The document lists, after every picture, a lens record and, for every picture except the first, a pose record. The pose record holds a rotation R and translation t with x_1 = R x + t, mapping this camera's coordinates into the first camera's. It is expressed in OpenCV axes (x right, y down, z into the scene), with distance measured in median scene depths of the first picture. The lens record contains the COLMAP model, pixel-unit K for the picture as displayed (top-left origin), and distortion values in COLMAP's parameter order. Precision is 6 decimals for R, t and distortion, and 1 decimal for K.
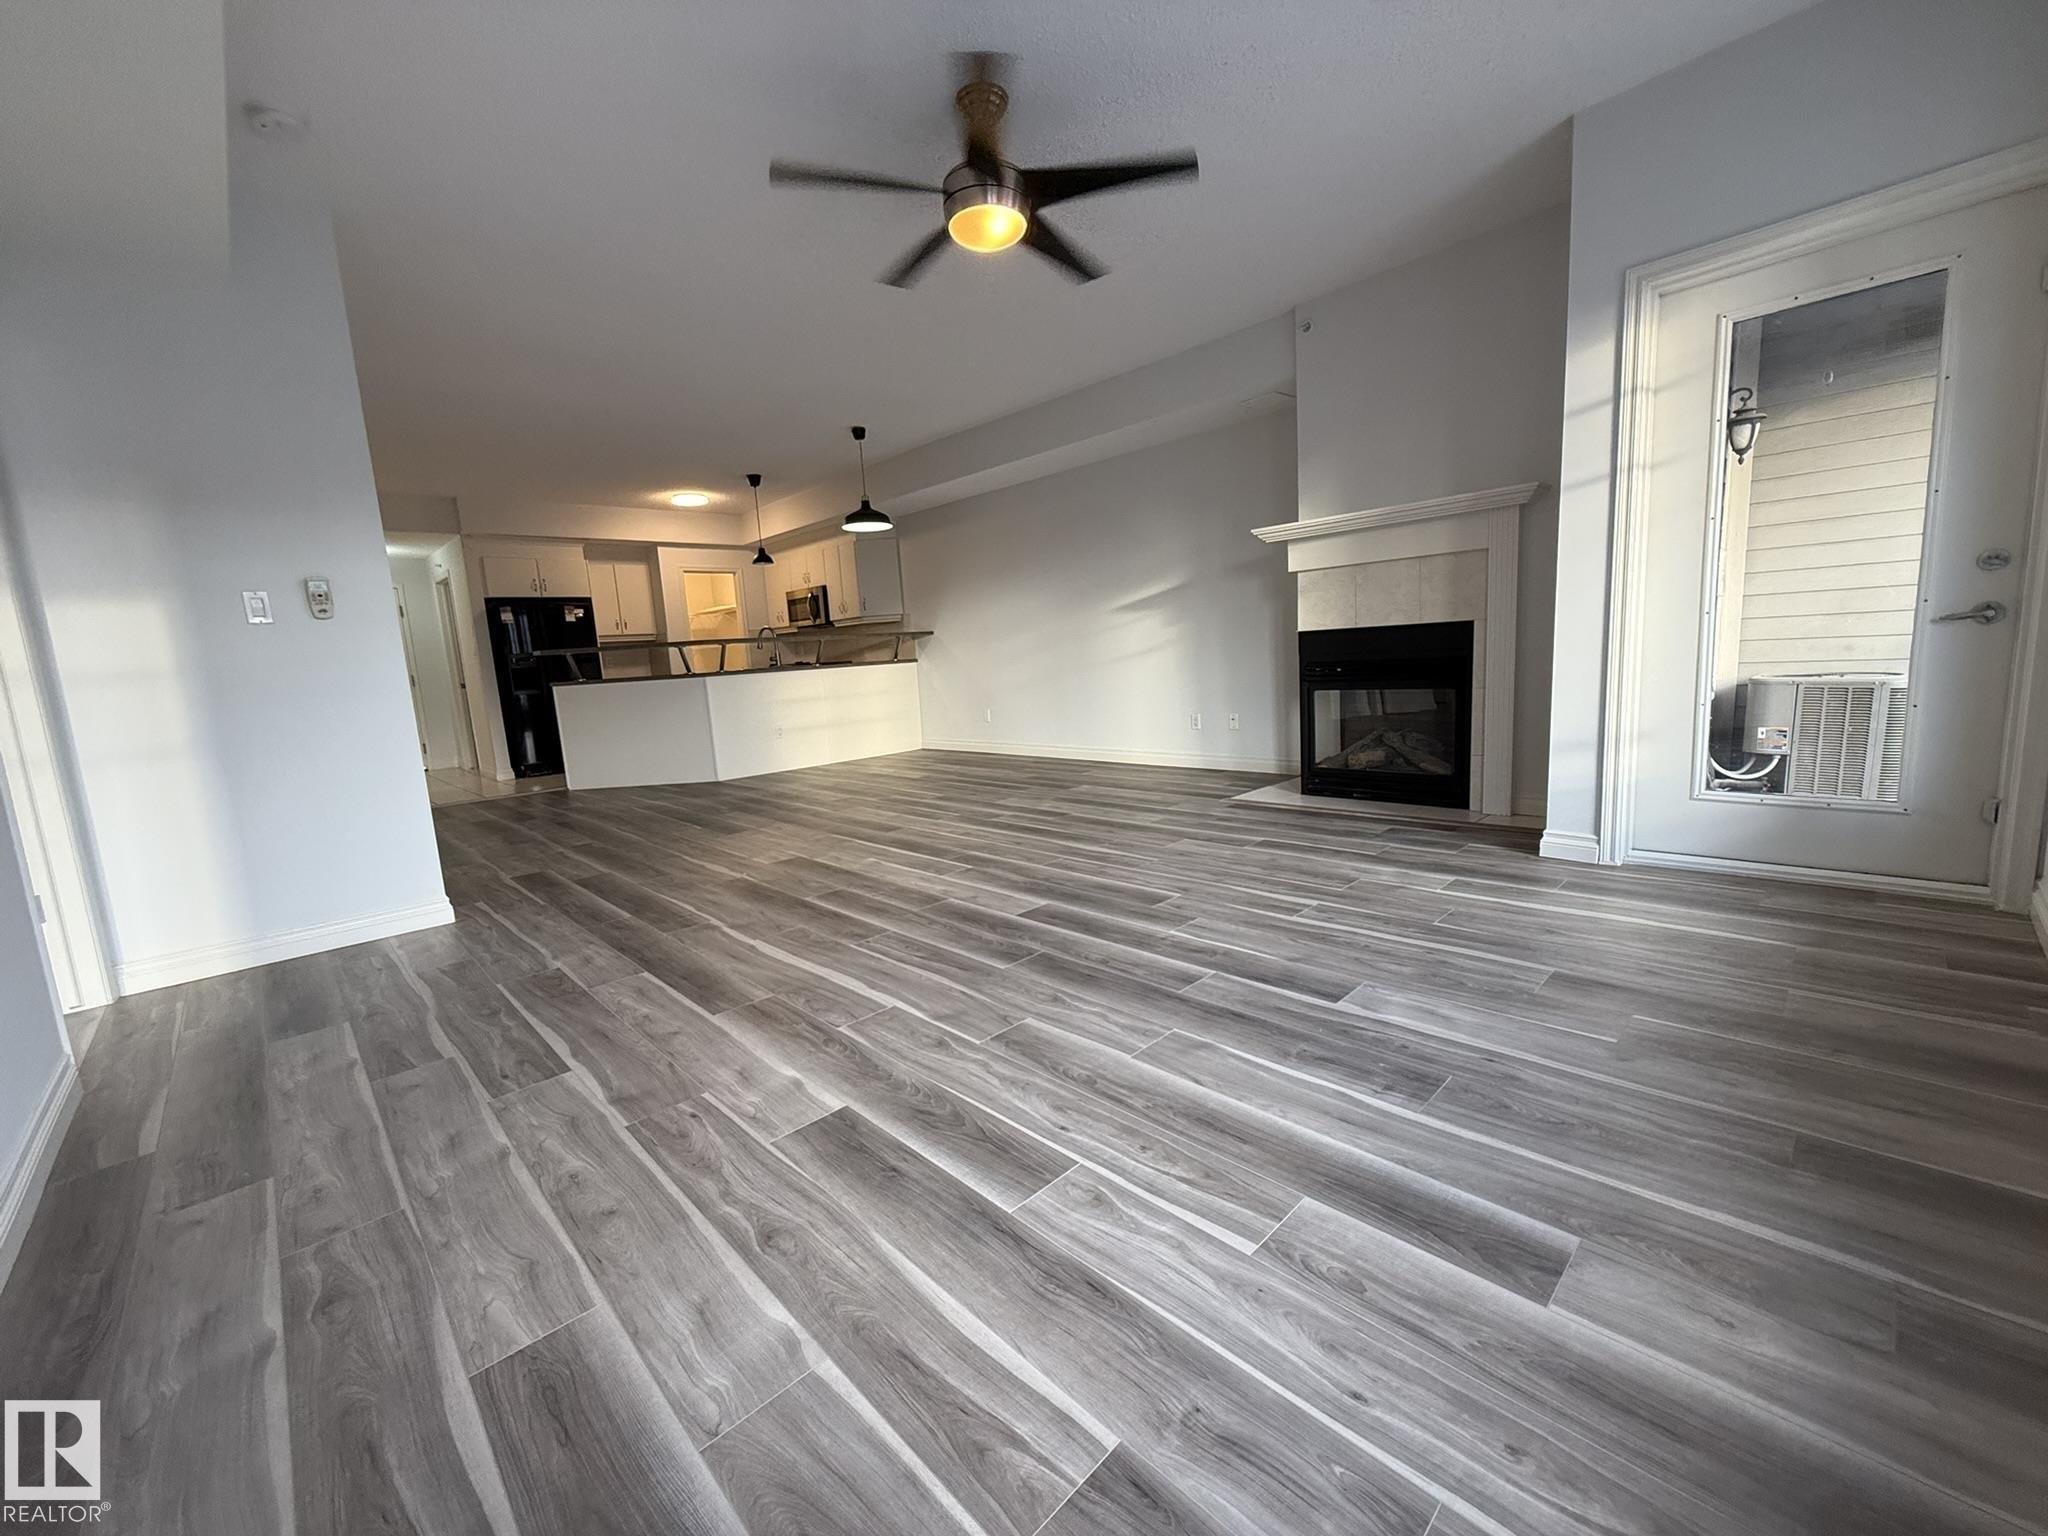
lens RADIAL K [[814.6, 0, 1025.3], [0, 814.6, 773.5], [0, 0, 1]] dist [-0.000131, 0.000122]
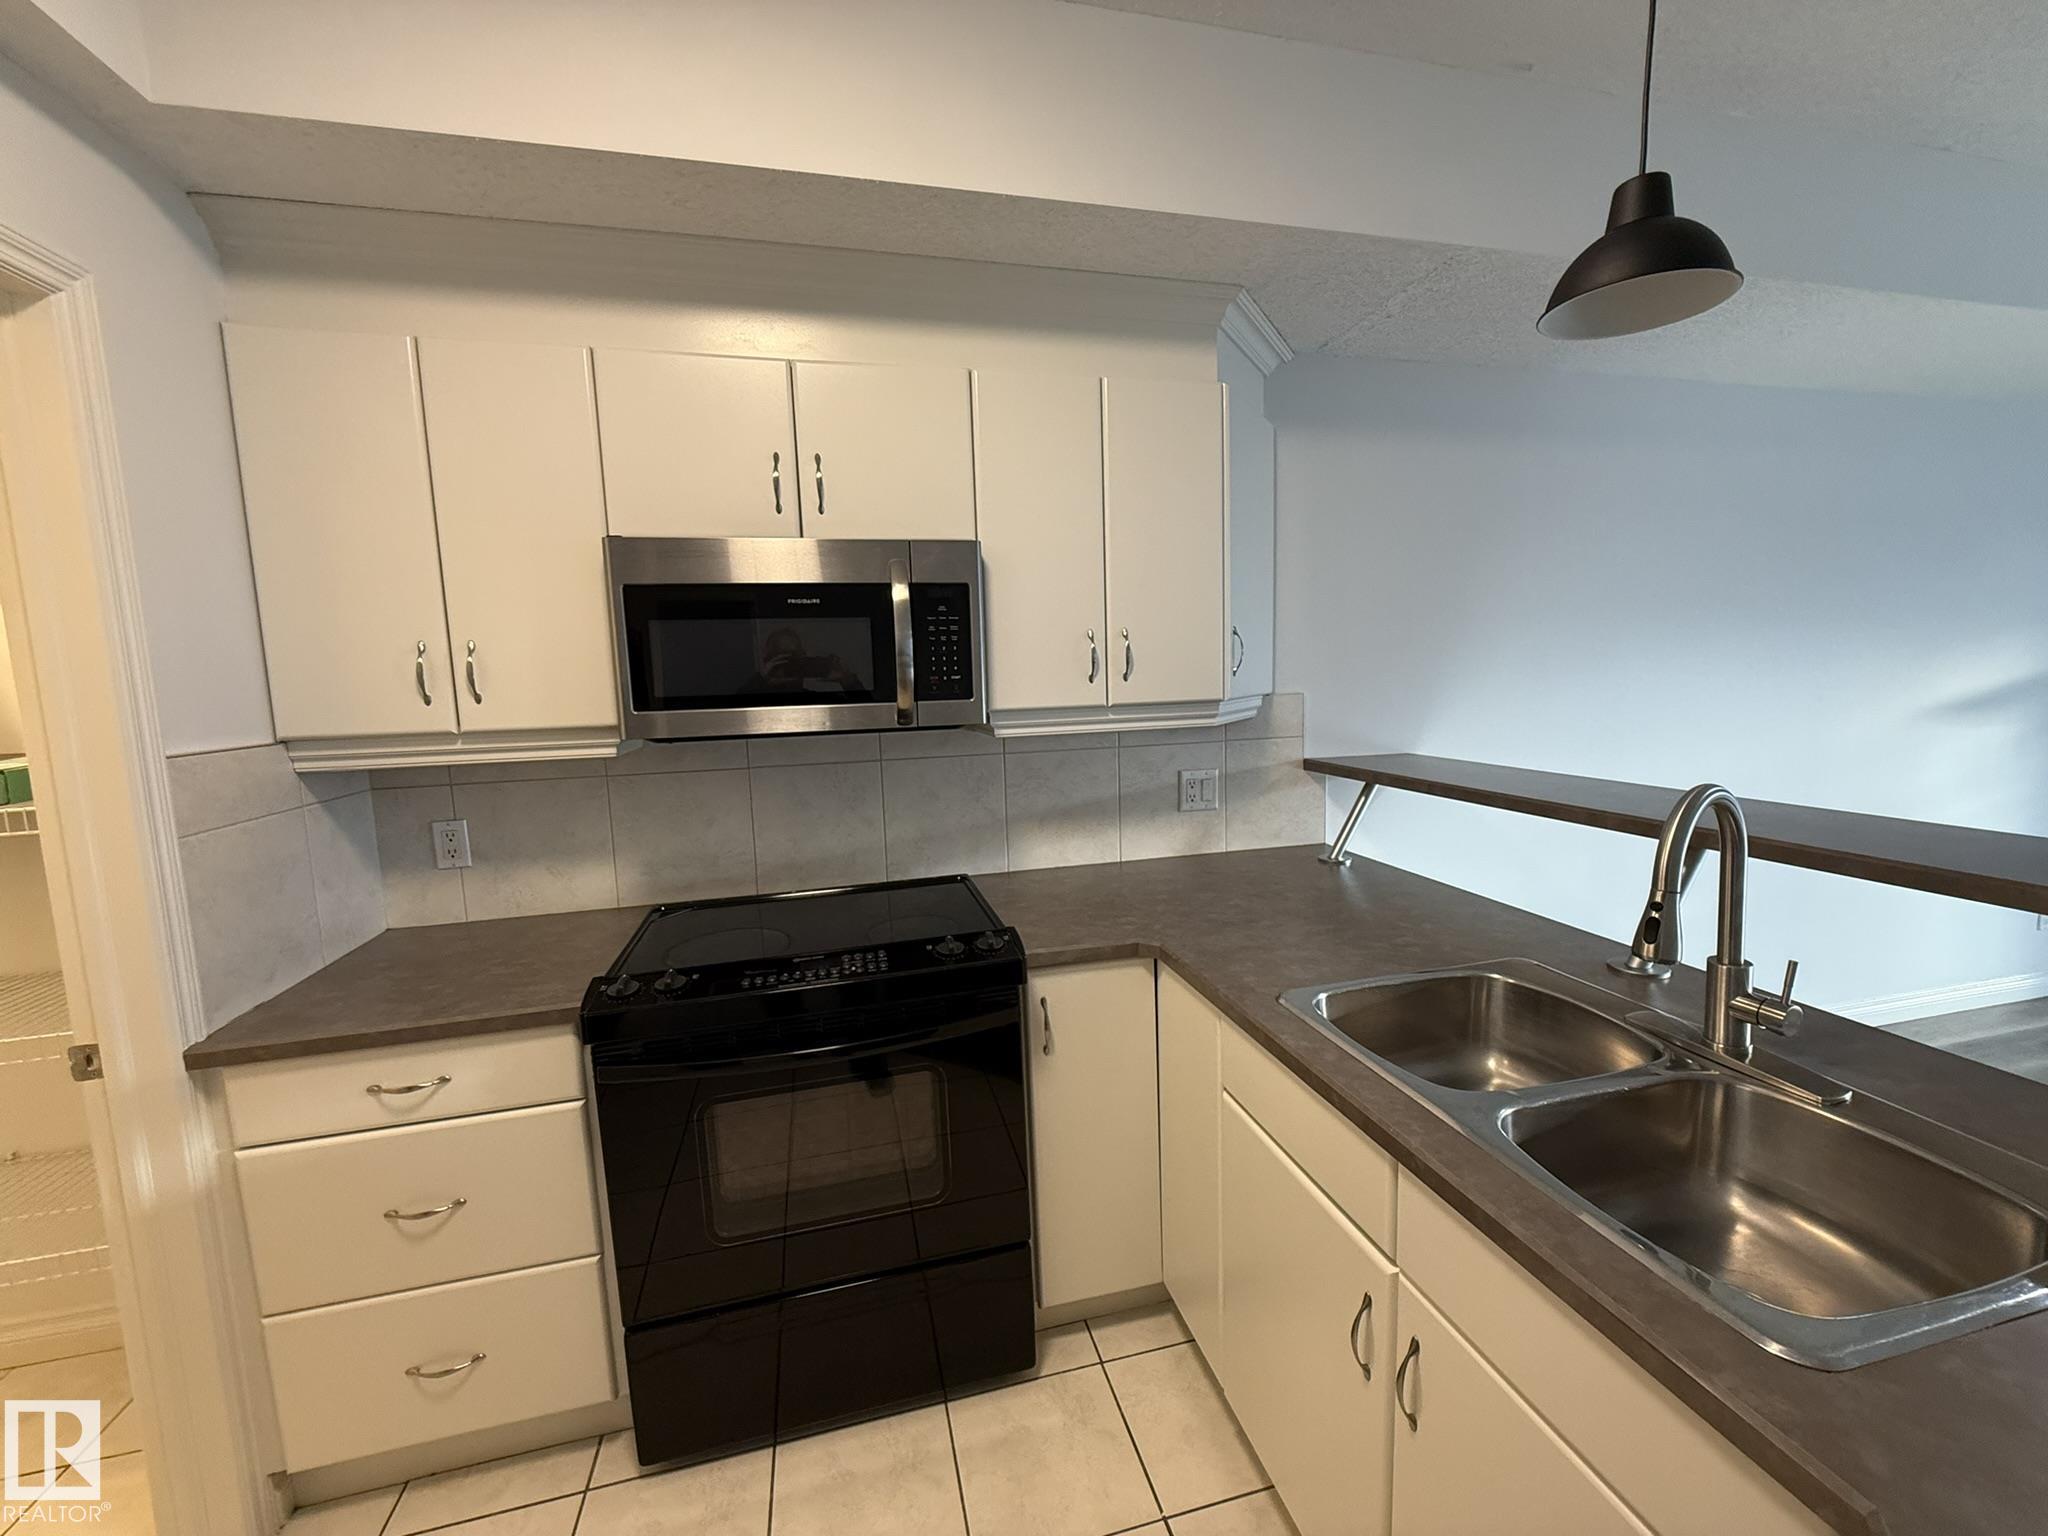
lens RADIAL K [[814.6, 0, 1022.0], [0, 814.6, 770.3], [0, 0, 1]] dist [-0.000131, 0.000122]
pose [[0.502243, -0.057153, 0.862836, -0.473702], [0.129705, 0.991504, -0.009824, -0.189896], [-0.854944, 0.116848, 0.505389, 0.998082]]
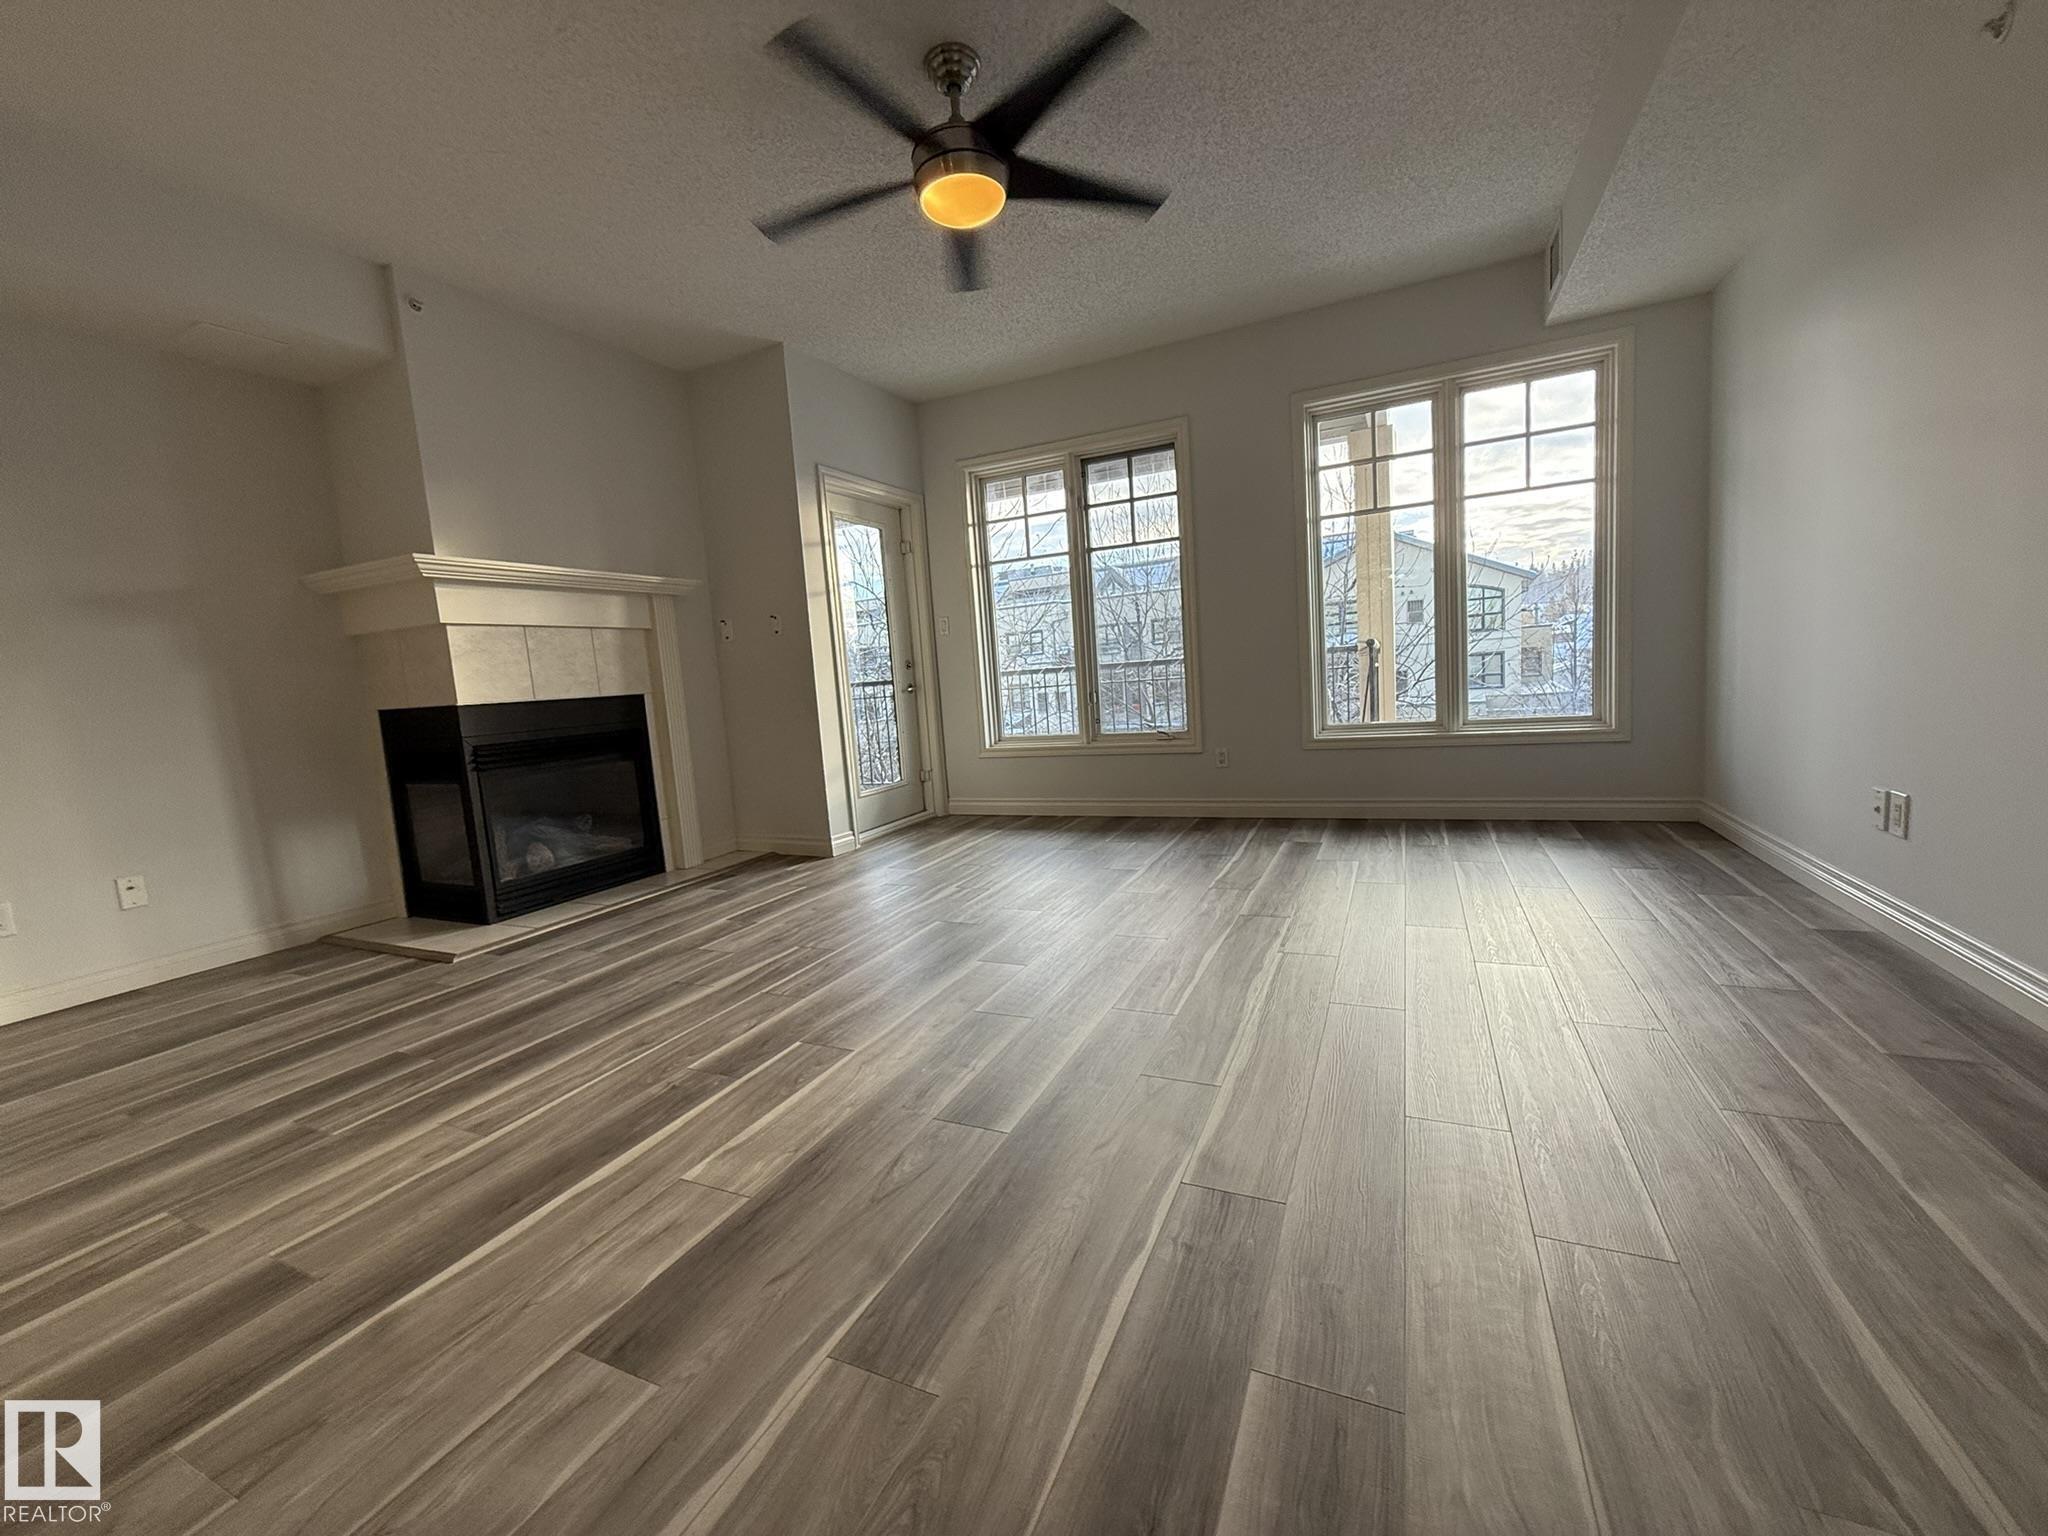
lens RADIAL K [[814.6, 0, 1028.0], [0, 814.6, 771.9], [0, 0, 1]] dist [-0.000131, 0.000122]
pose [[-0.360591, -0.022958, 0.932441, -0.313826], [0.231092, 0.966329, 0.113159, -0.047438], [-0.903643, 0.256284, -0.343144, 0.473211]]
